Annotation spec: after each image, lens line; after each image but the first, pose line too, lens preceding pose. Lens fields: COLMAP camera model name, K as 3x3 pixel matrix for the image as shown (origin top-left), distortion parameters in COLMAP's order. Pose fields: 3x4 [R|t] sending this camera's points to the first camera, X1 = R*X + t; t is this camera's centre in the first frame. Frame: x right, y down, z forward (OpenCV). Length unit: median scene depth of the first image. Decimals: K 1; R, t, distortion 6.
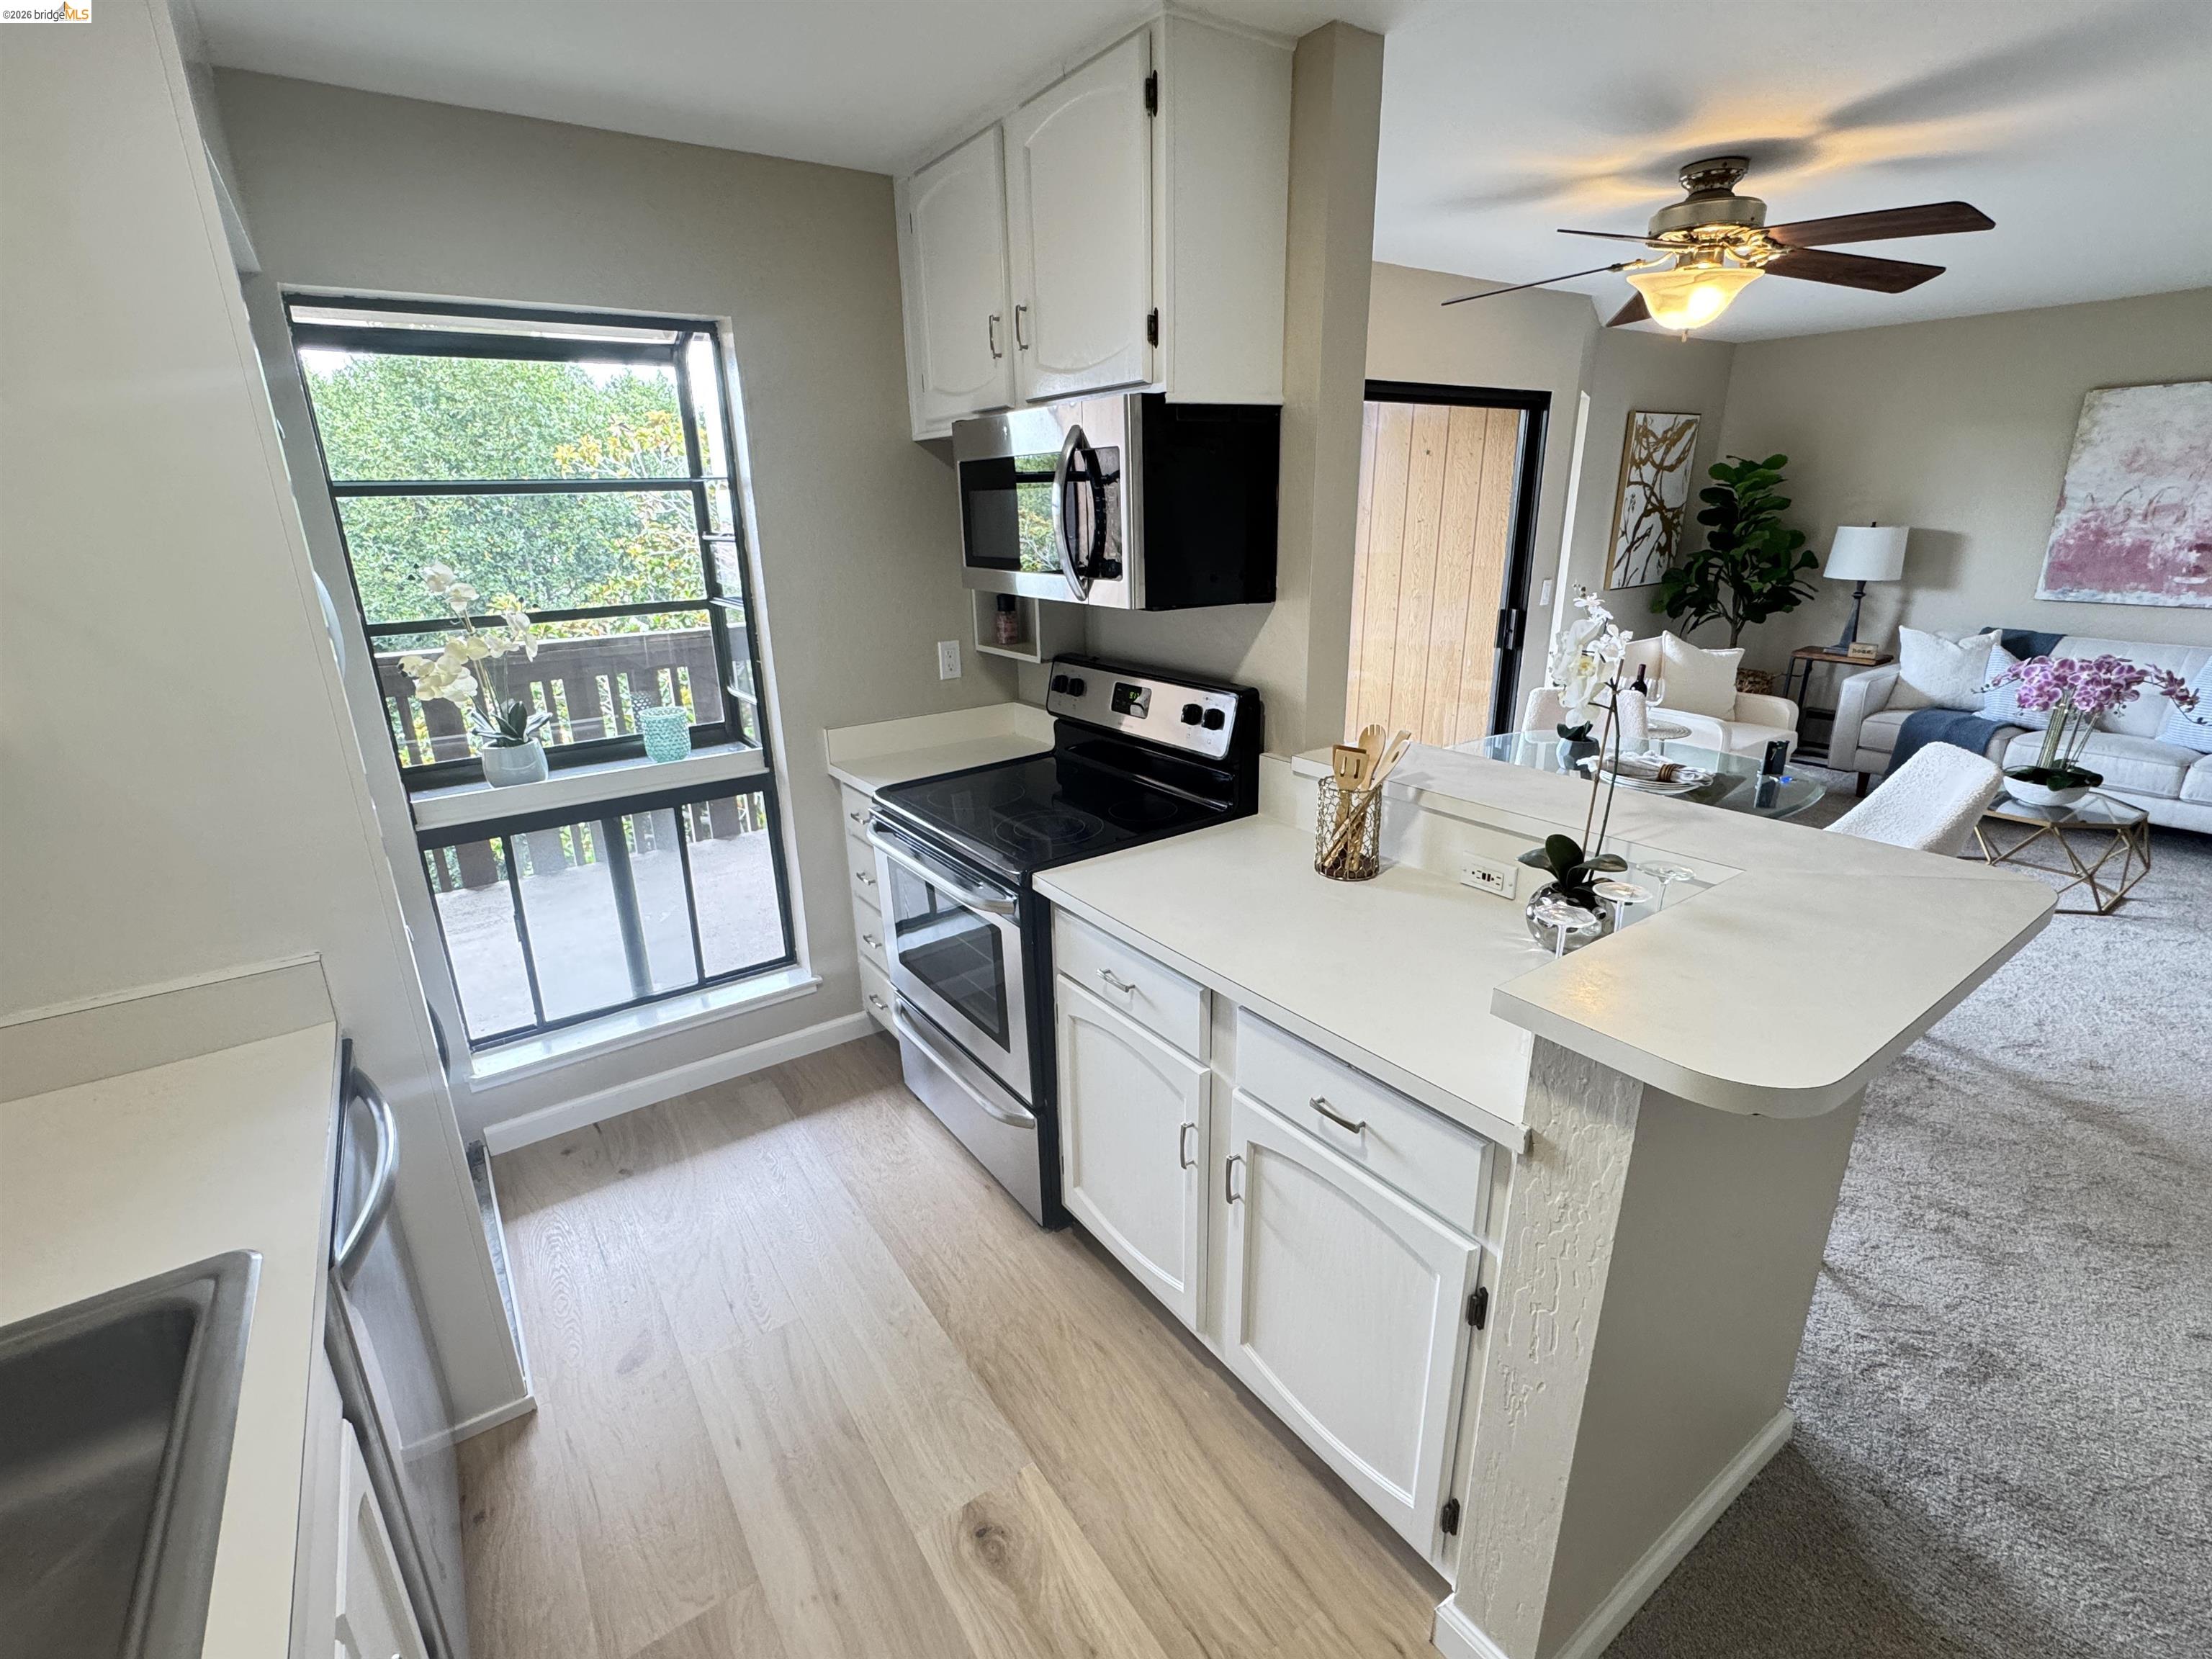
lens RADIAL K [[997.2, 0, 1099.4], [0, 997.2, 828.4], [0, 0, 1]] dist [-0.004850, 0.000305]
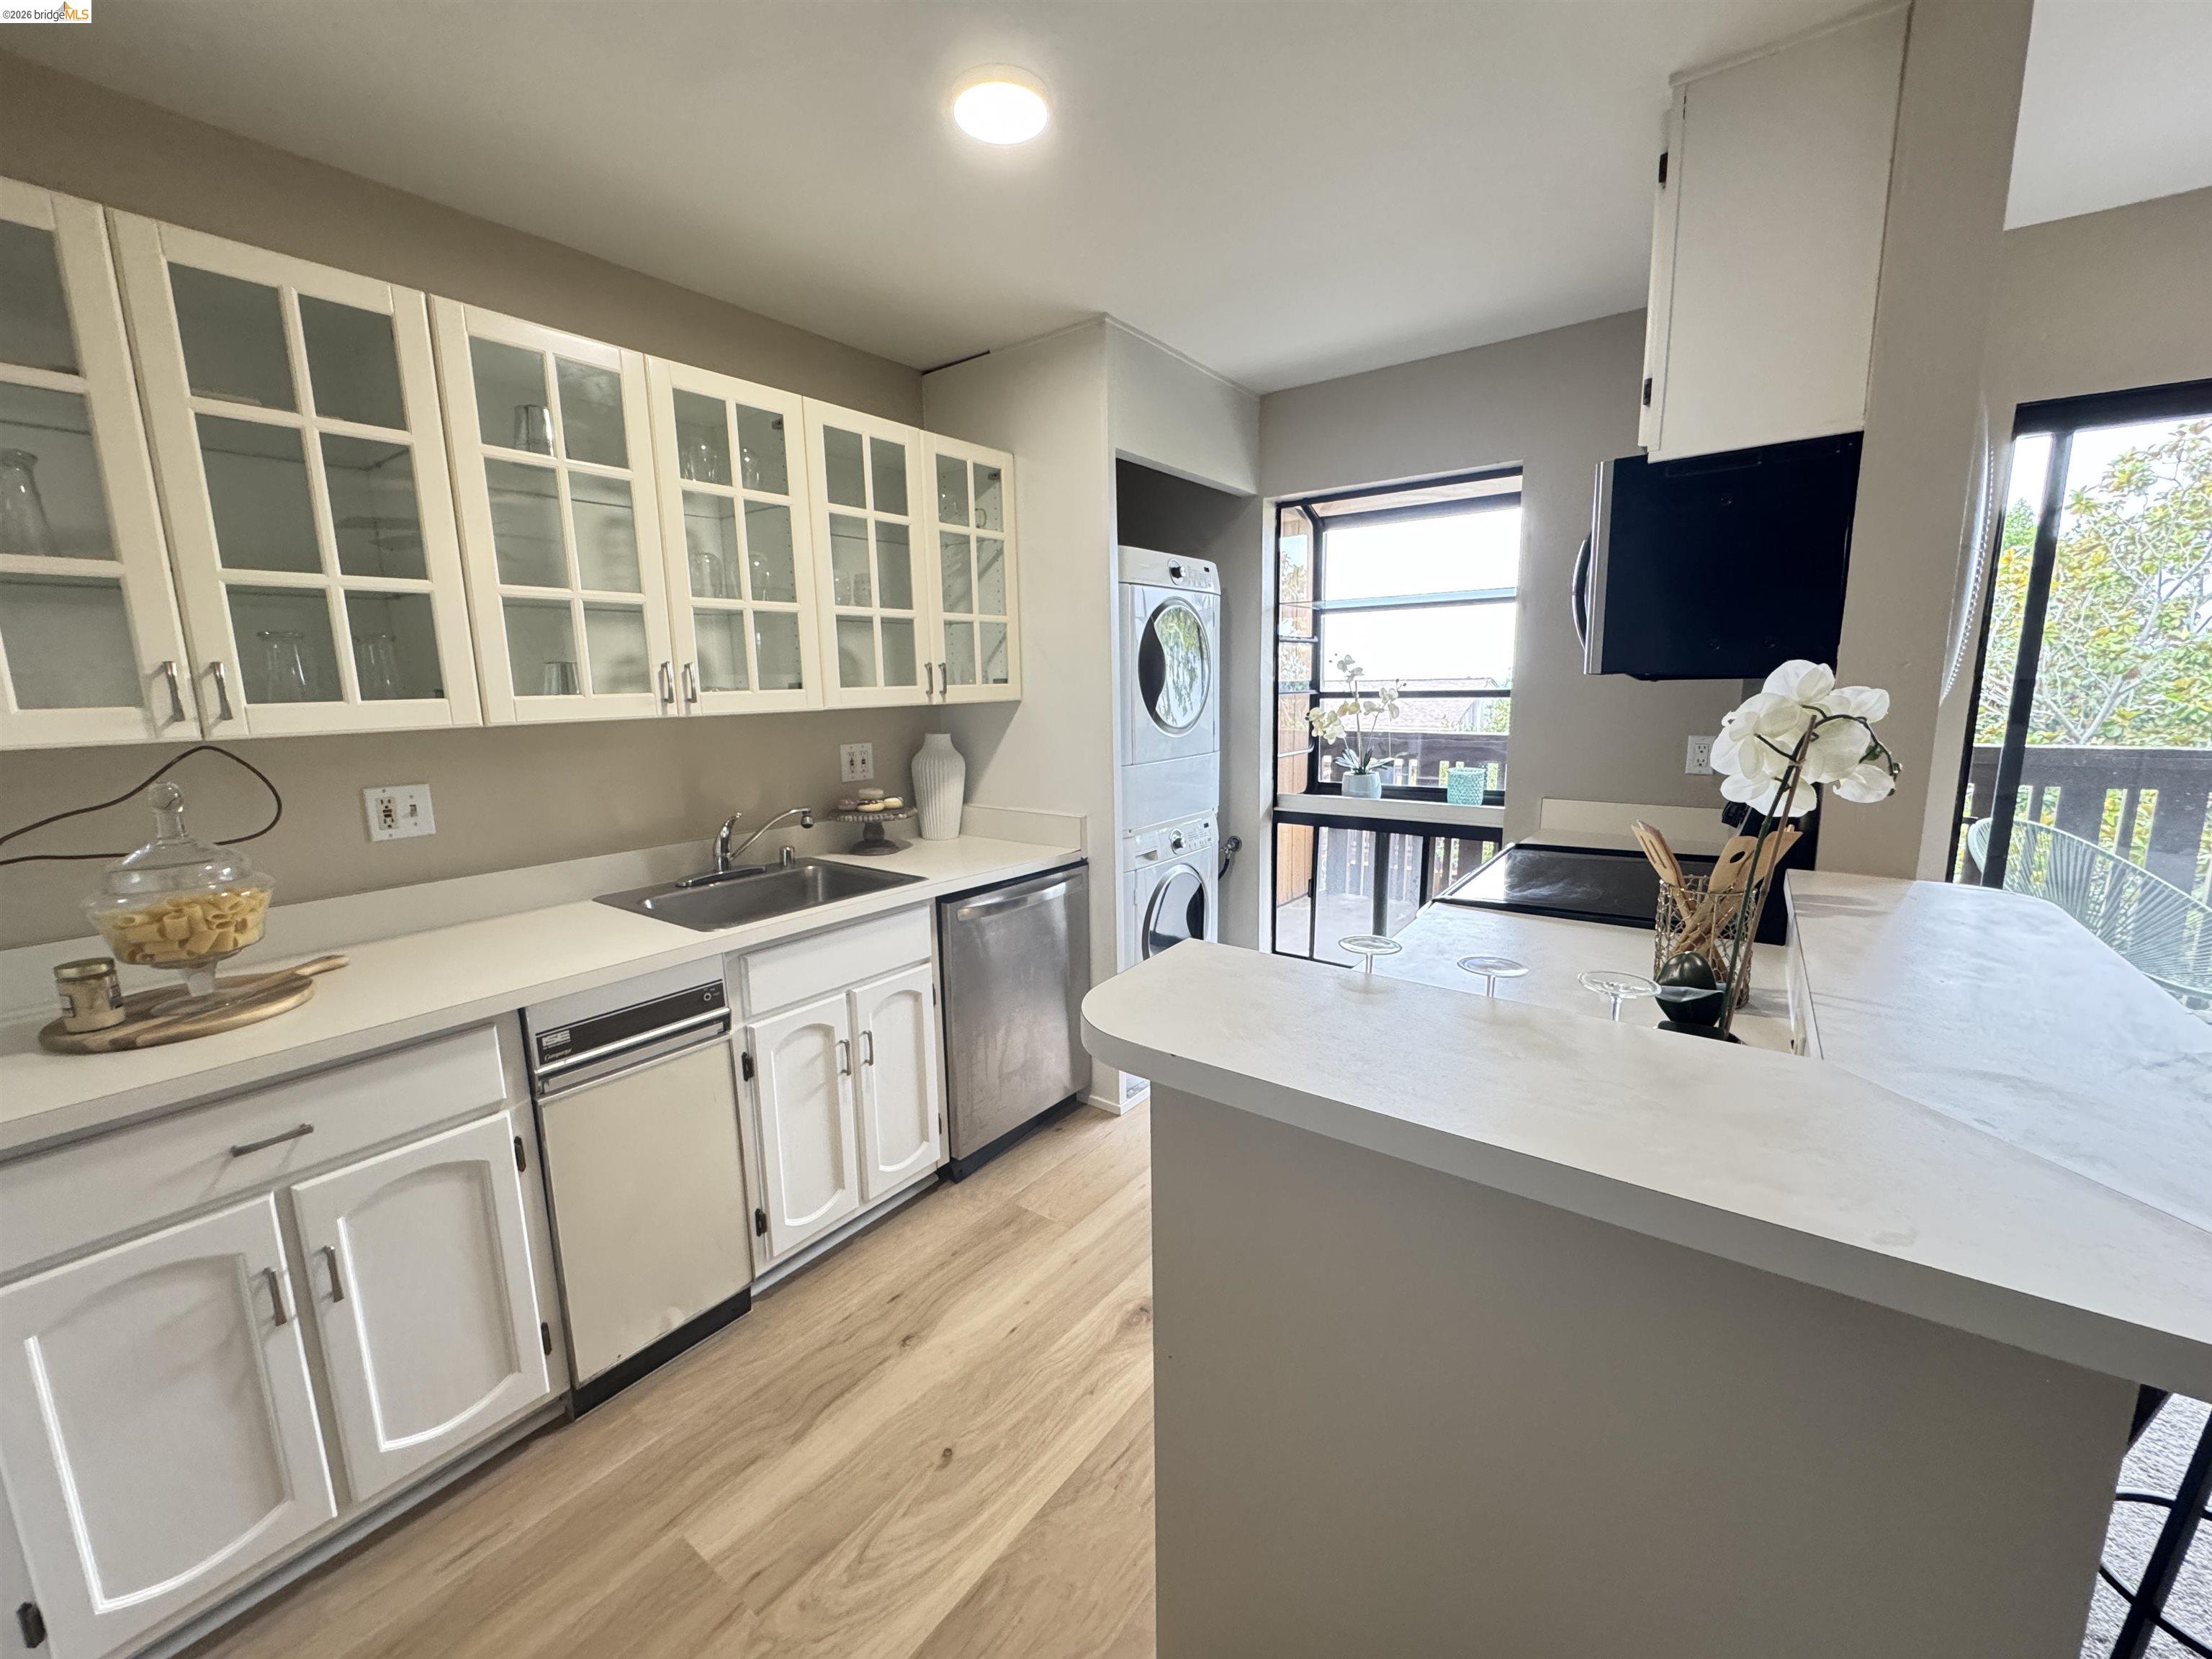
lens RADIAL K [[884.9, 0, 1106.4], [0, 884.9, 827.4], [0, 0, 1]] dist [-0.004483, 0.000267]
pose [[0.318701, 0.173186, -0.931899, 0.547323], [-0.285951, 0.954926, 0.079673, -0.006469], [0.903694, 0.241085, 0.353858, 0.222735]]
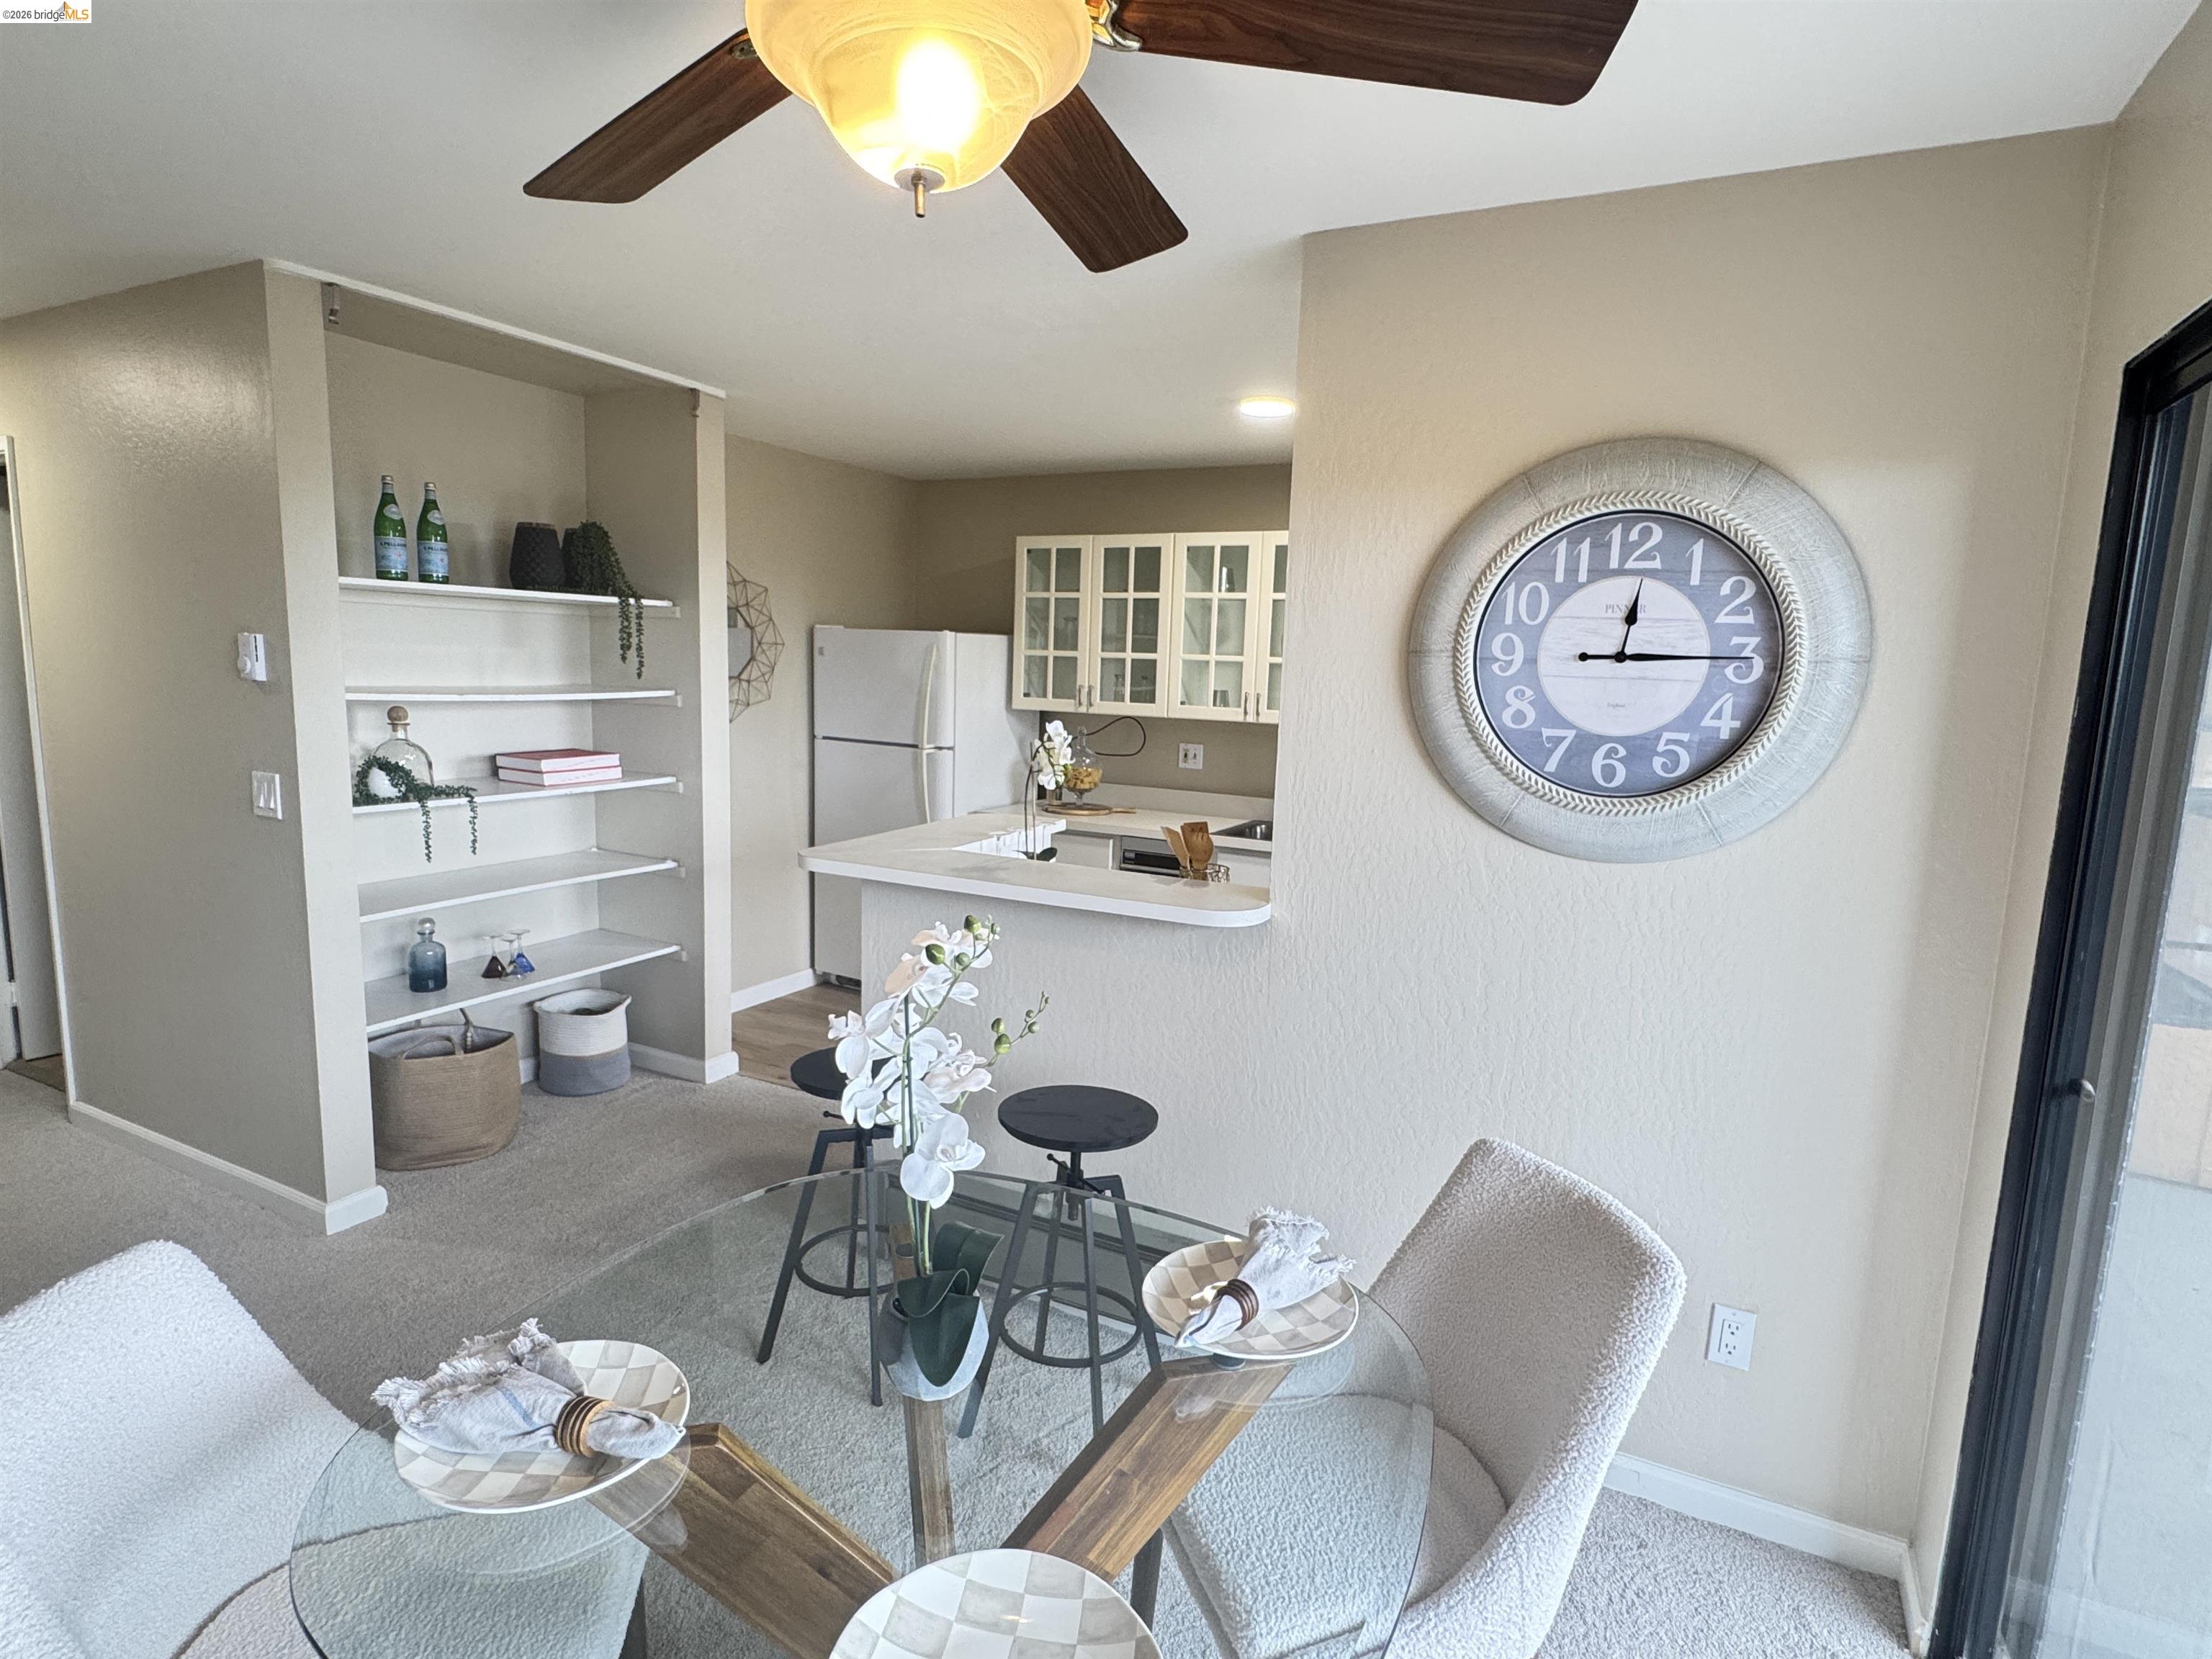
lens RADIAL K [[1160.7, 0, 1096.0], [0, 1160.7, 830.0], [0, 0, 1]] dist [-0.011384, -0.000827]
pose [[-0.887110, 0.057003, -0.458025, 0.758661], [-0.159735, 0.893108, 0.420527, -0.496886], [0.433037, 0.446216, -0.783179, 1.505644]]
